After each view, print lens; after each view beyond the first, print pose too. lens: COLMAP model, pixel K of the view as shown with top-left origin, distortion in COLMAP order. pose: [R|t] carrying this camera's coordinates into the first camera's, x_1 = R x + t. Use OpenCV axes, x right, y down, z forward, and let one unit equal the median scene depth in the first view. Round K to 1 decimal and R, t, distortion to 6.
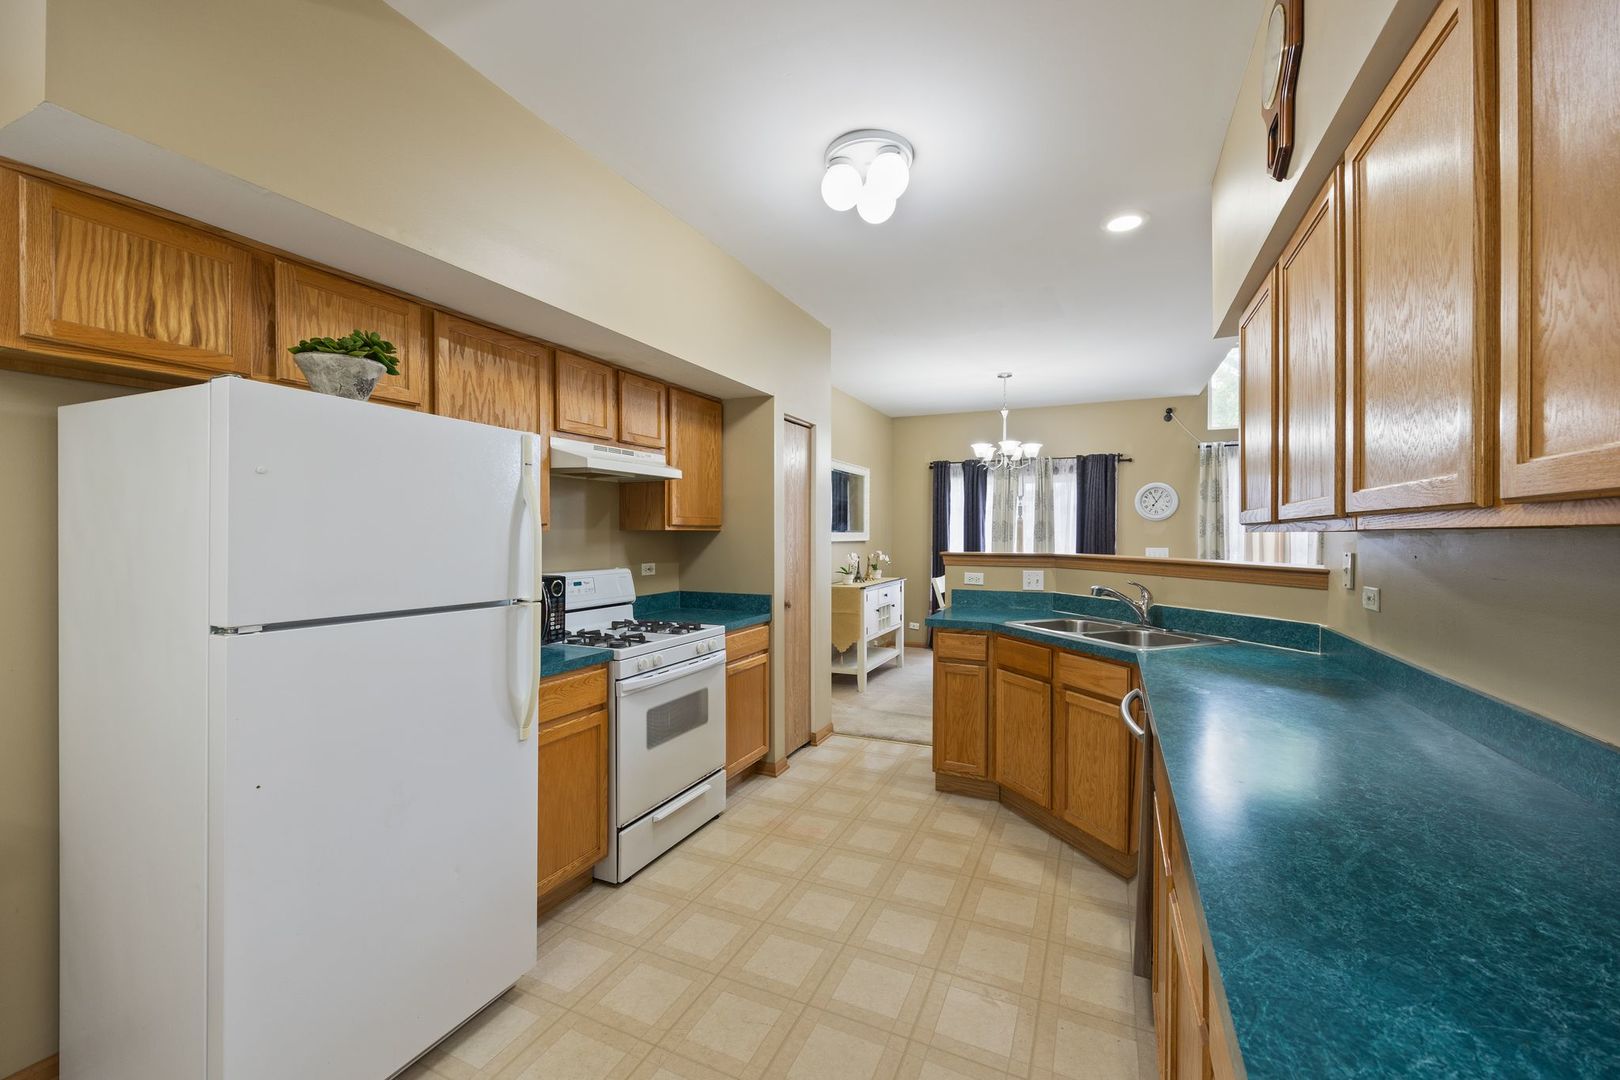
lens RADIAL K [[647.9, 0, 805.5], [0, 647.9, 536.5], [0, 0, 1]] dist [0.003933, 0.000063]
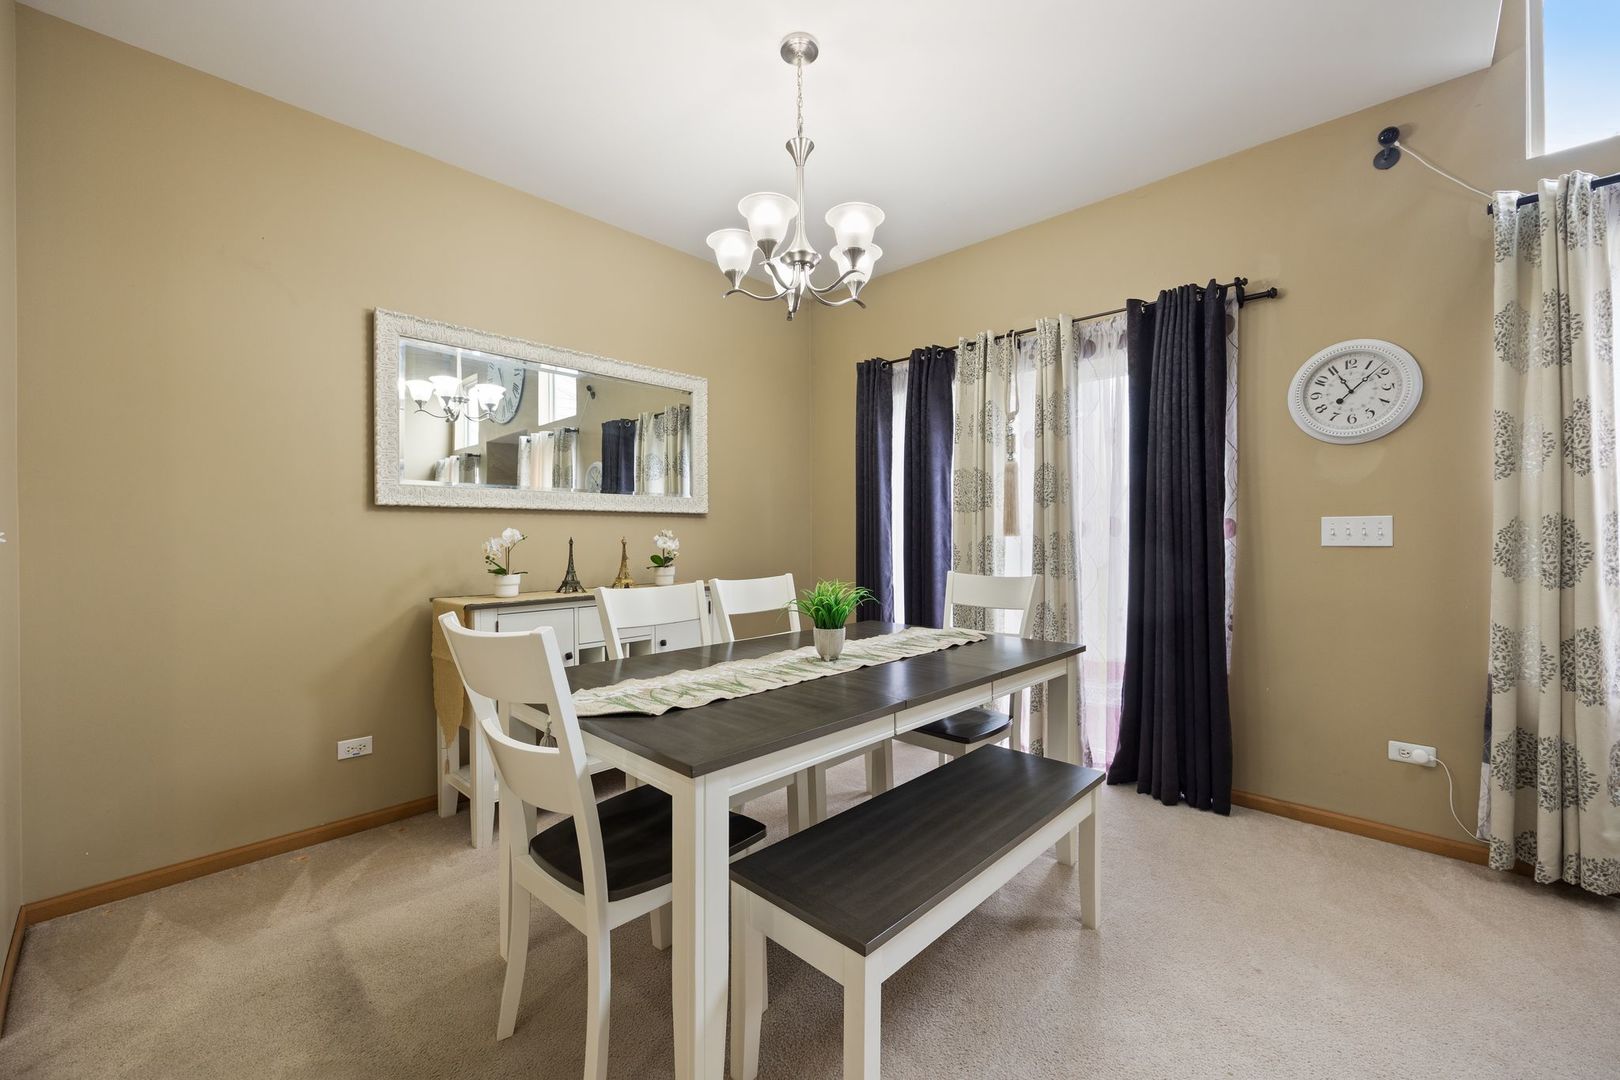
lens RADIAL K [[647.9, 0, 801.2], [0, 647.9, 531.2], [0, 0, 1]] dist [0.003933, 0.000063]
pose [[0.944394, -0.006378, -0.328753, 0.661796], [0.002447, 0.999920, -0.012372, 0.054081], [0.328806, 0.010880, 0.944335, 0.988911]]
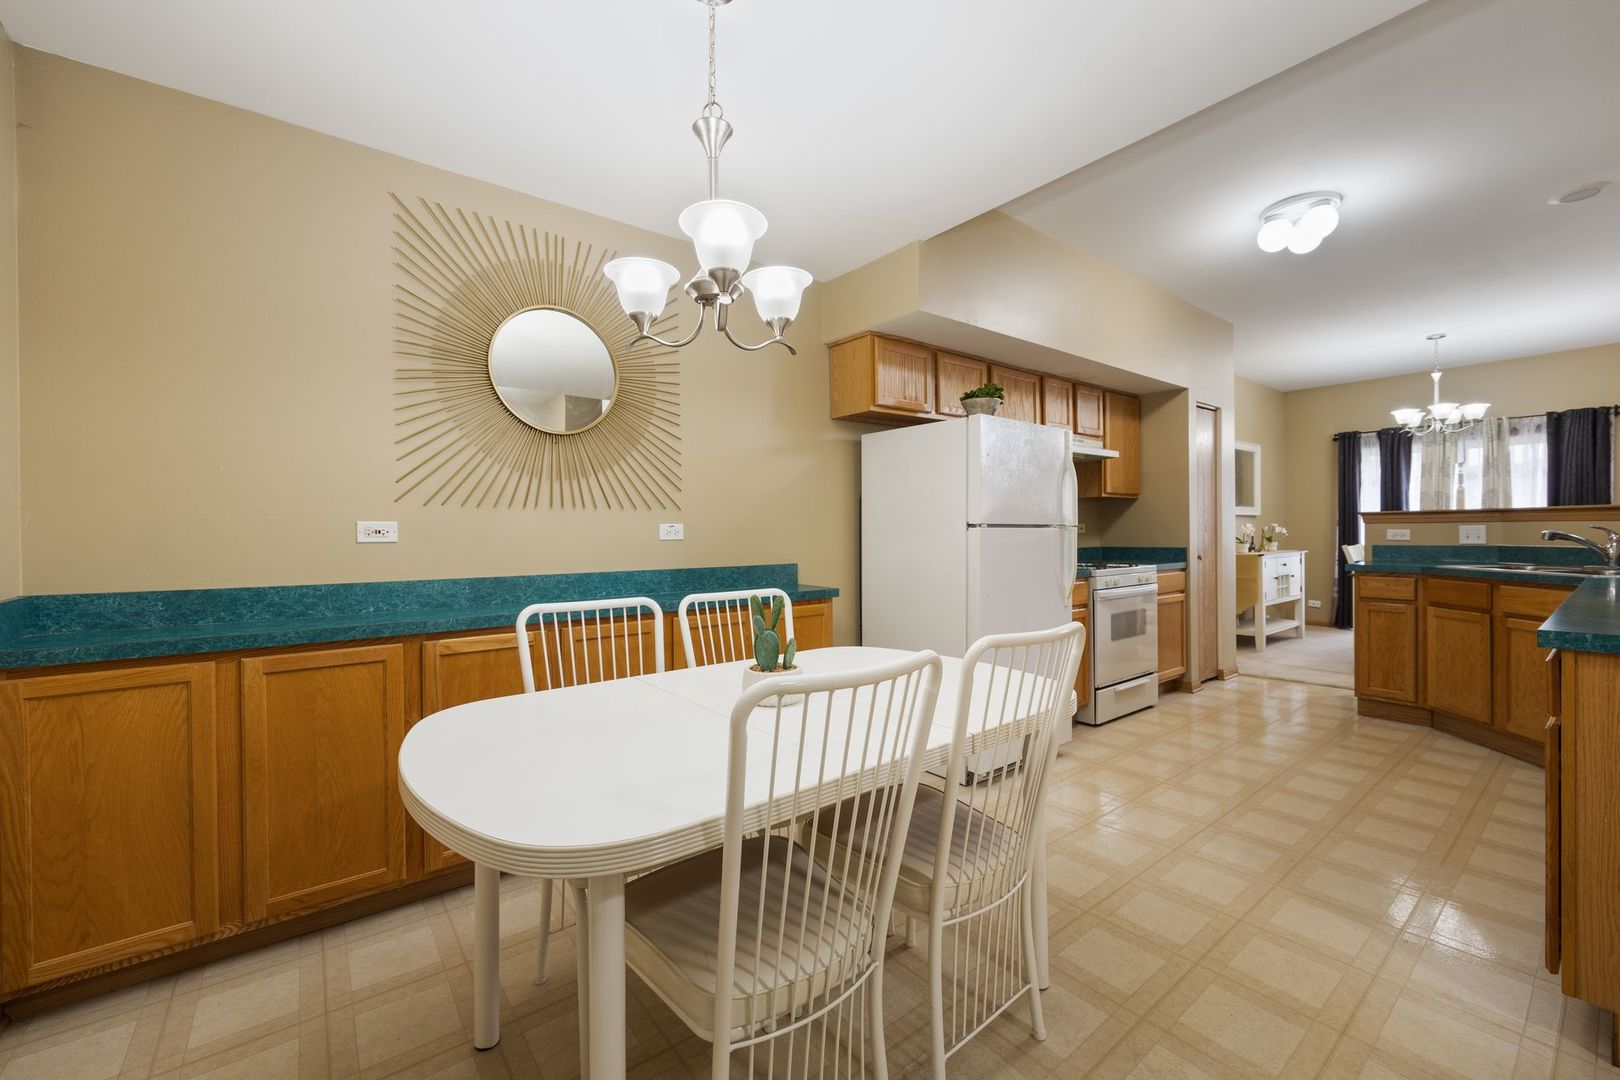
lens RADIAL K [[647.9, 0, 811.2], [0, 647.9, 536.1], [0, 0, 1]] dist [0.003933, 0.000063]
pose [[0.891073, -0.008555, -0.453779, -0.131078], [0.009781, 0.999952, 0.000355, 0.060849], [0.453755, -0.004755, 0.891114, -0.444477]]
